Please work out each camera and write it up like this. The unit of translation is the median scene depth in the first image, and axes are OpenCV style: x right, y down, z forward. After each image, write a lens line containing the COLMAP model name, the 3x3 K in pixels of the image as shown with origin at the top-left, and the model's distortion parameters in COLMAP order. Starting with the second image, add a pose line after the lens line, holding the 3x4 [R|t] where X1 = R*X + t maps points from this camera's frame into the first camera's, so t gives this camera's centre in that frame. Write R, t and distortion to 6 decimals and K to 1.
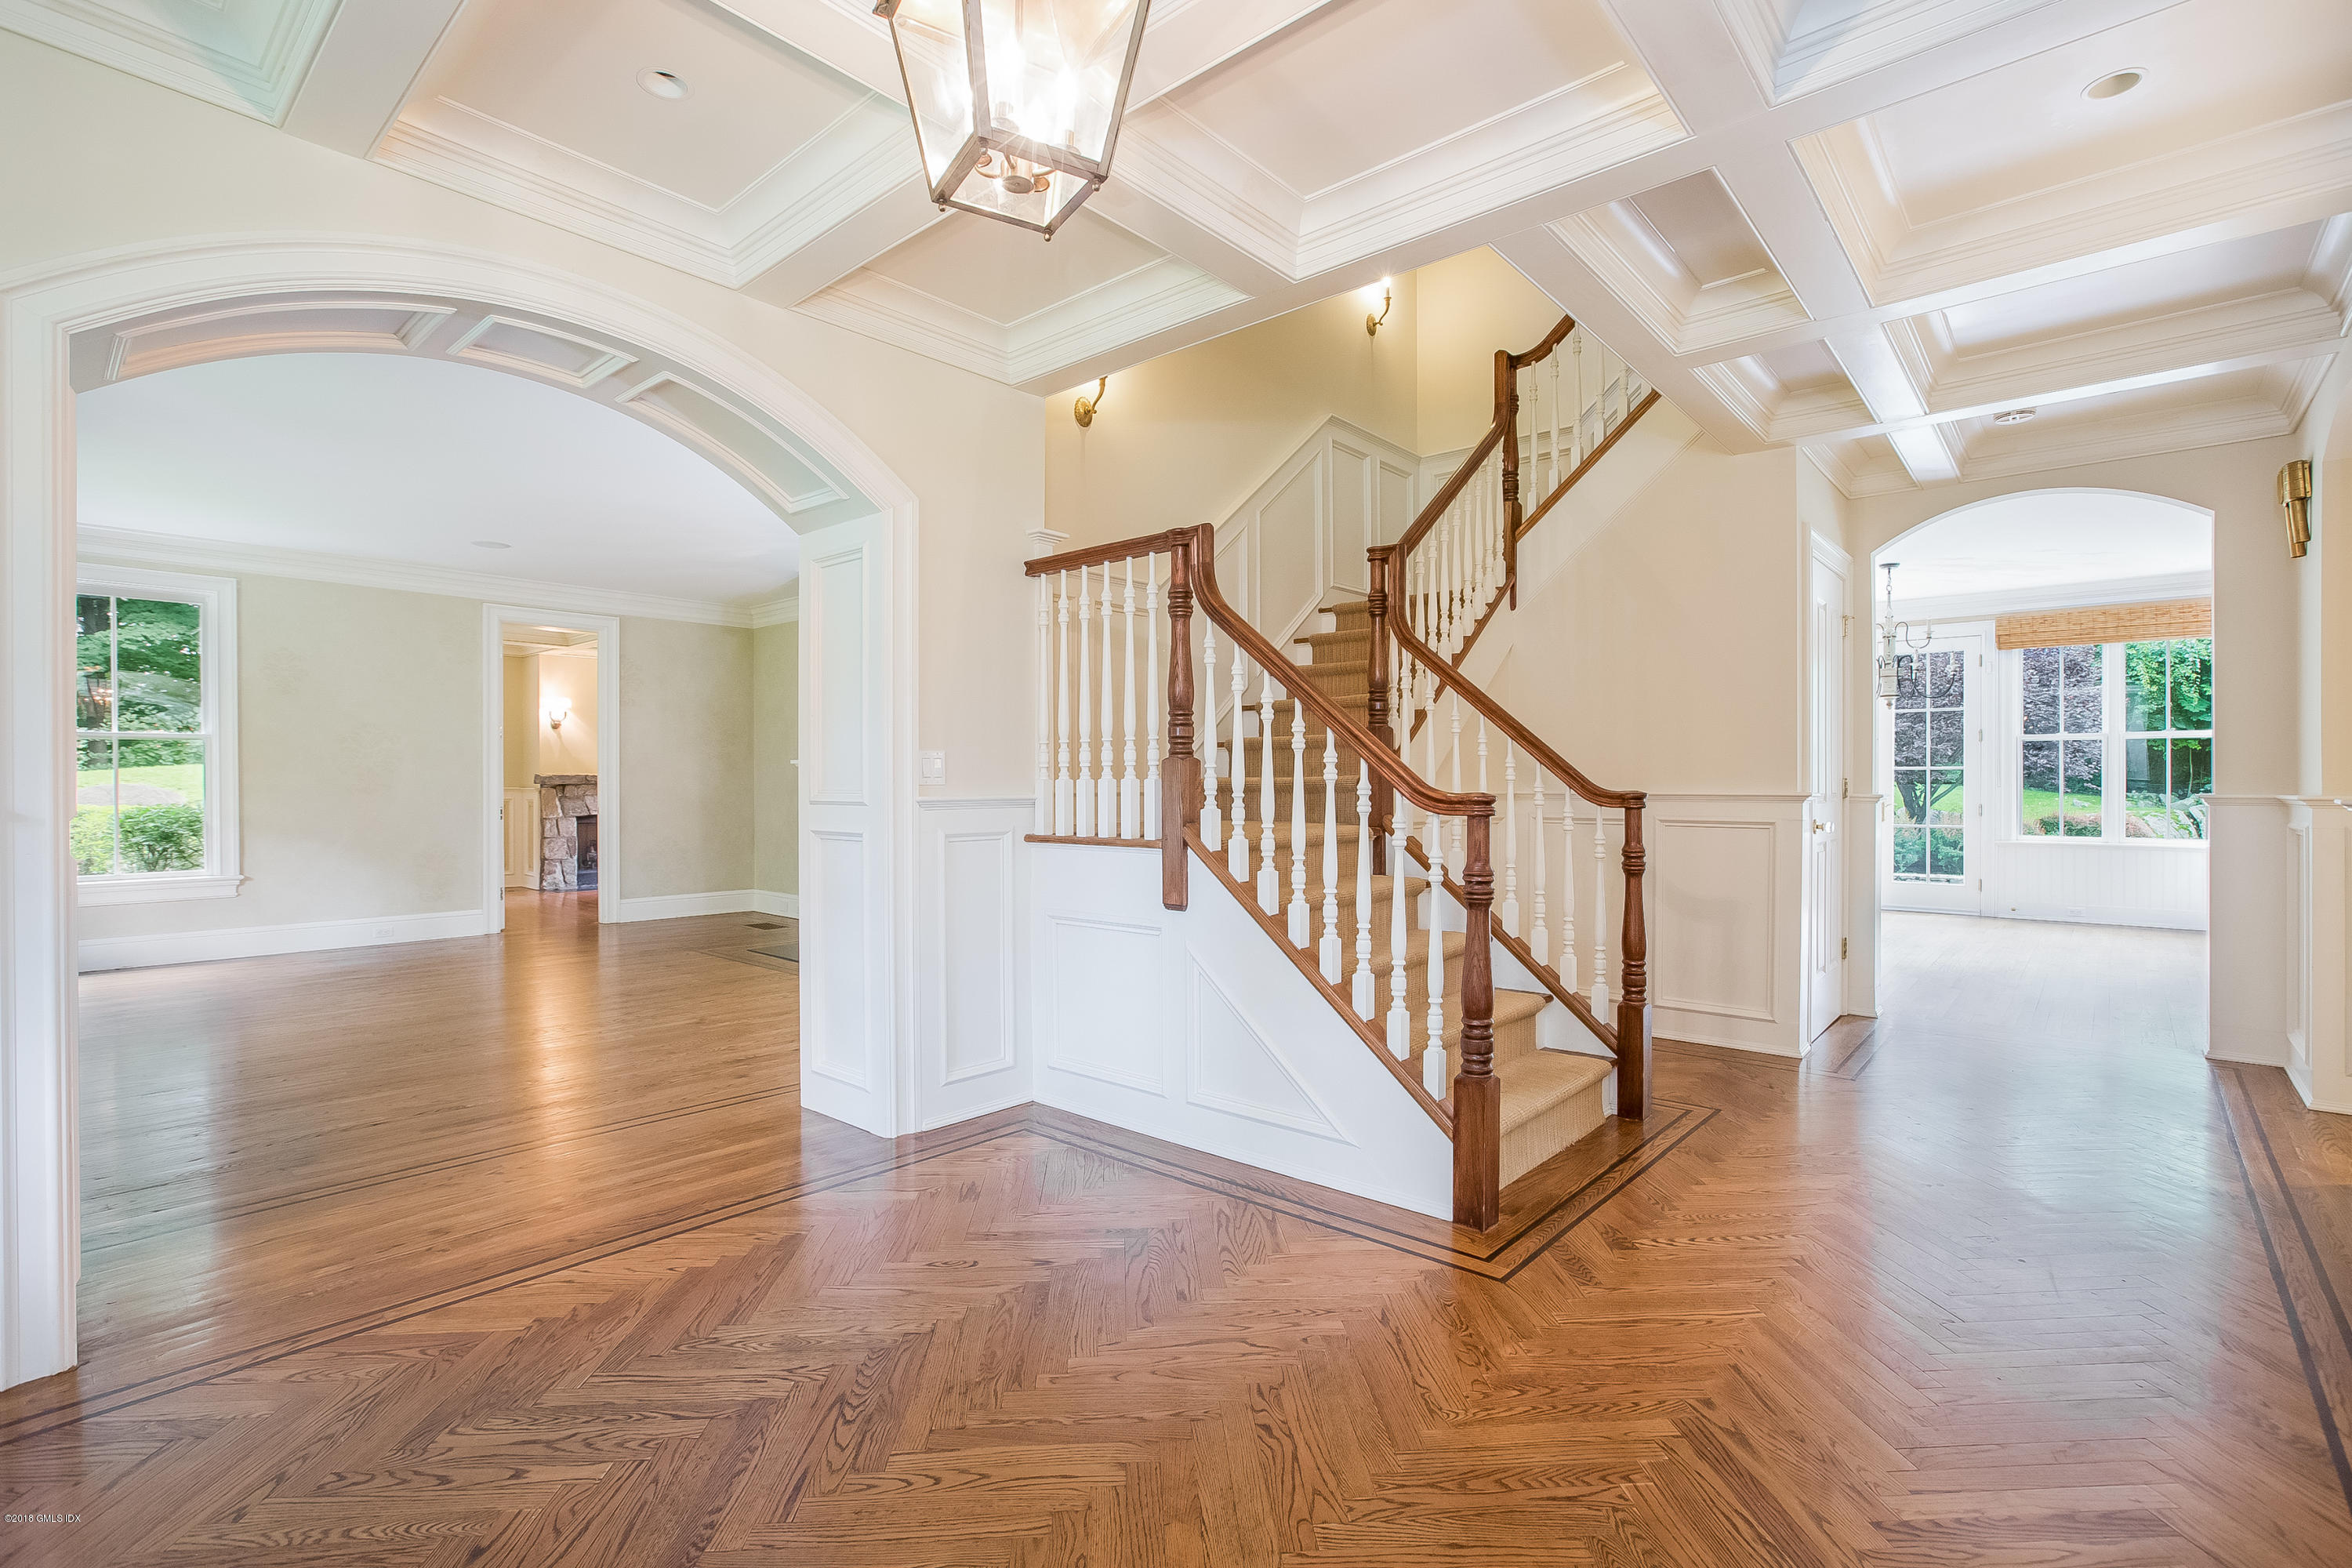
lens RADIAL K [[1082.8, 0, 1187.2], [0, 1082.8, 777.5], [0, 0, 1]] dist [-0.027102, 0.002432]
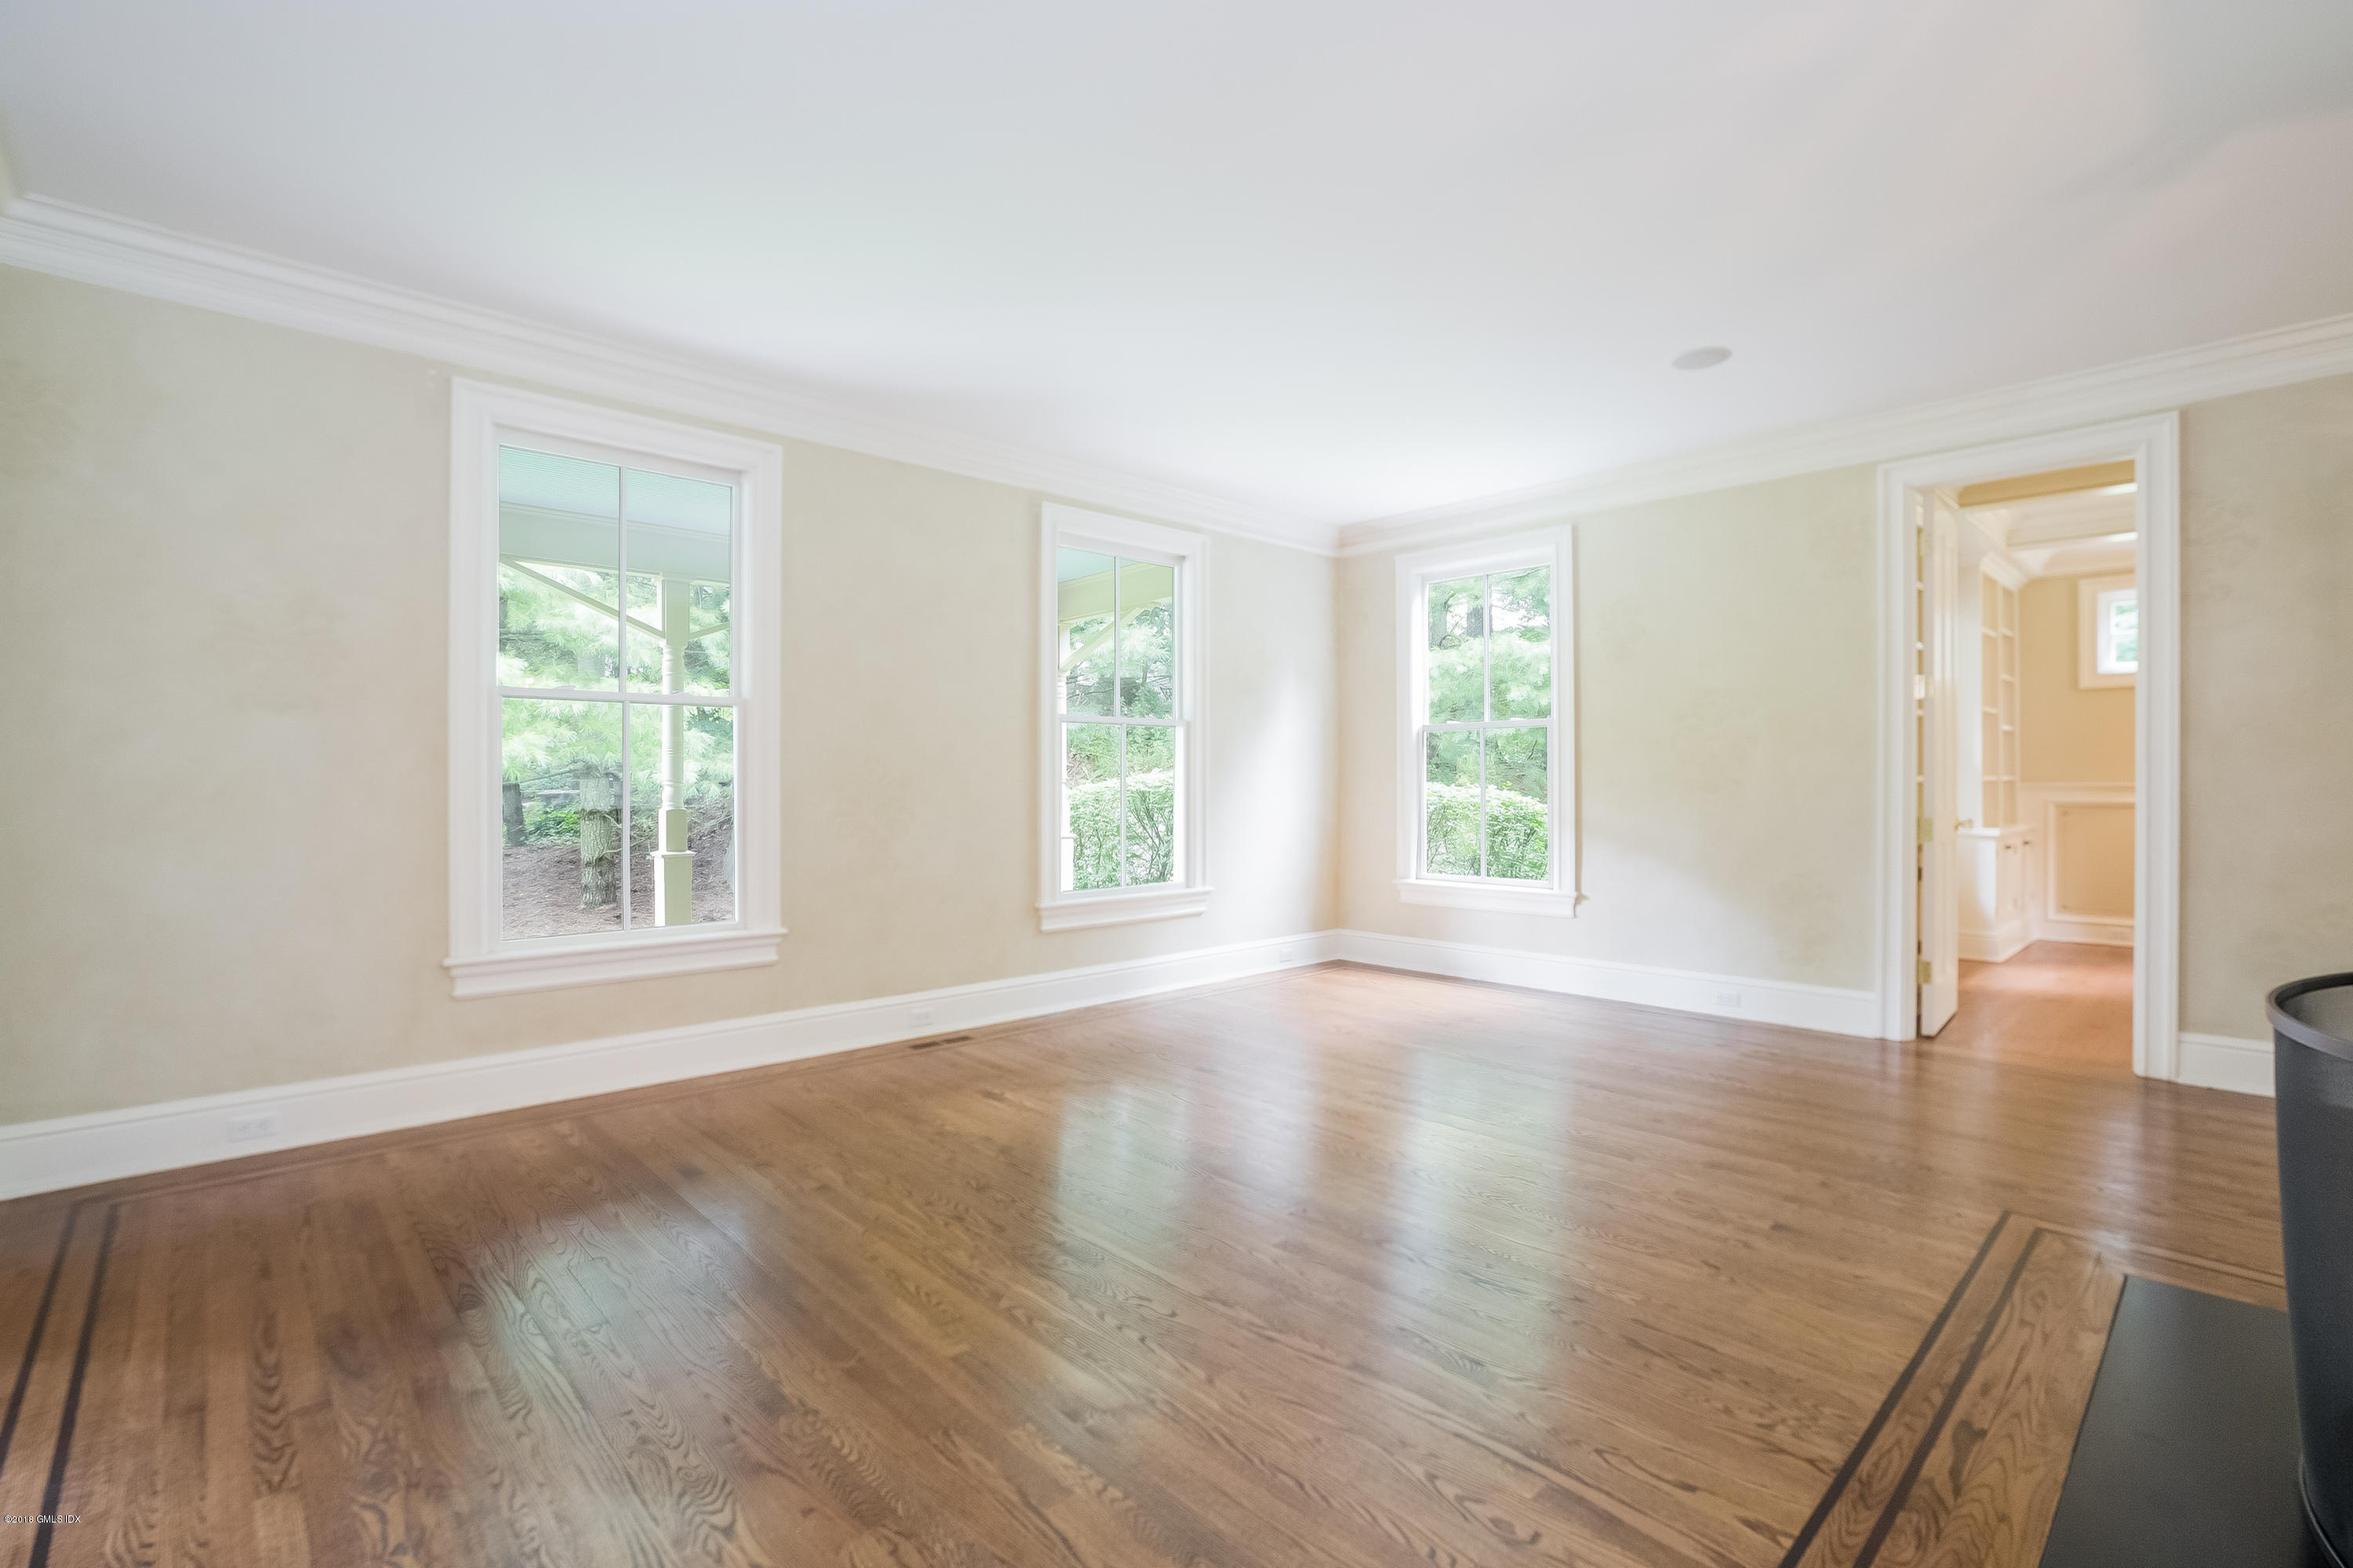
lens RADIAL K [[1083.3, 0, 1232.3], [0, 1083.3, 781.1], [0, 0, 1]] dist [-0.027102, 0.002432]
pose [[-0.083503, 0.002659, -0.996504, -0.053620], [0.012155, 0.999925, 0.001649, 0.003356], [0.996433, -0.011975, -0.083529, 0.771770]]
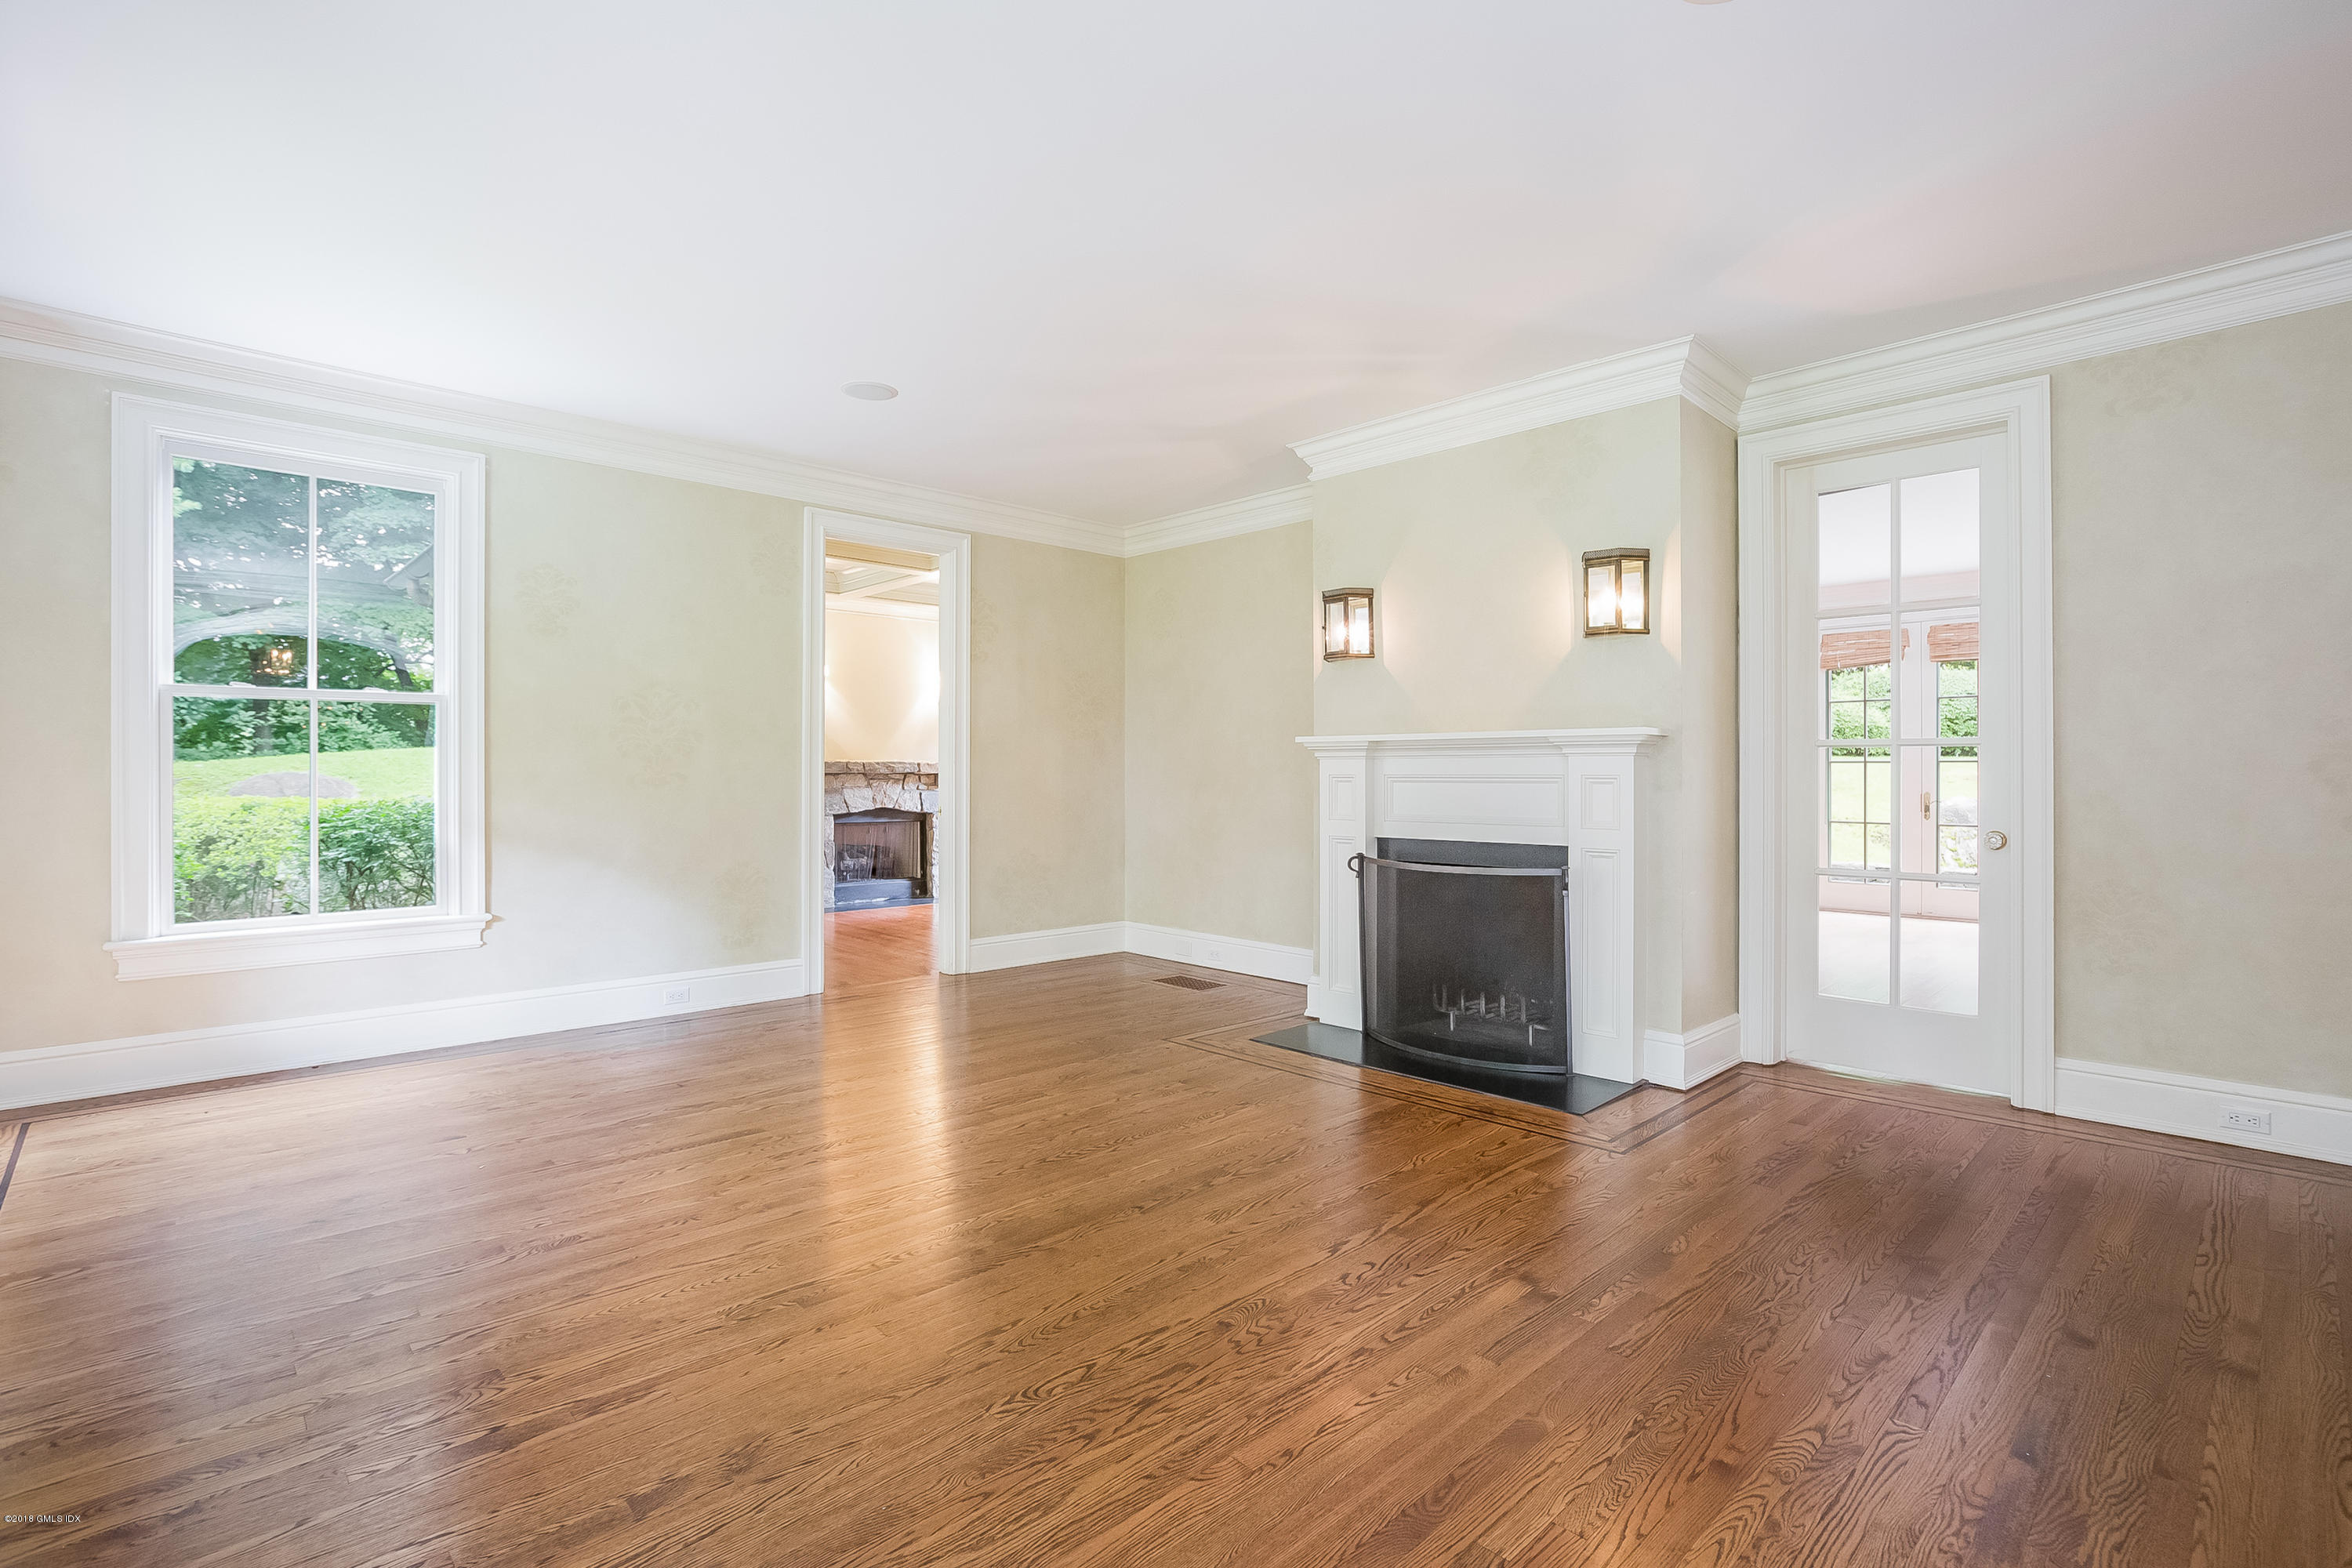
lens RADIAL K [[1082.8, 0, 1166.8], [0, 1082.8, 786.2], [0, 0, 1]] dist [-0.027102, 0.002432]
pose [[0.995316, 0.006063, -0.096489, -0.401044], [-0.004679, 0.999883, 0.014562, 0.003278], [0.096566, -0.014042, 0.995227, 0.377618]]
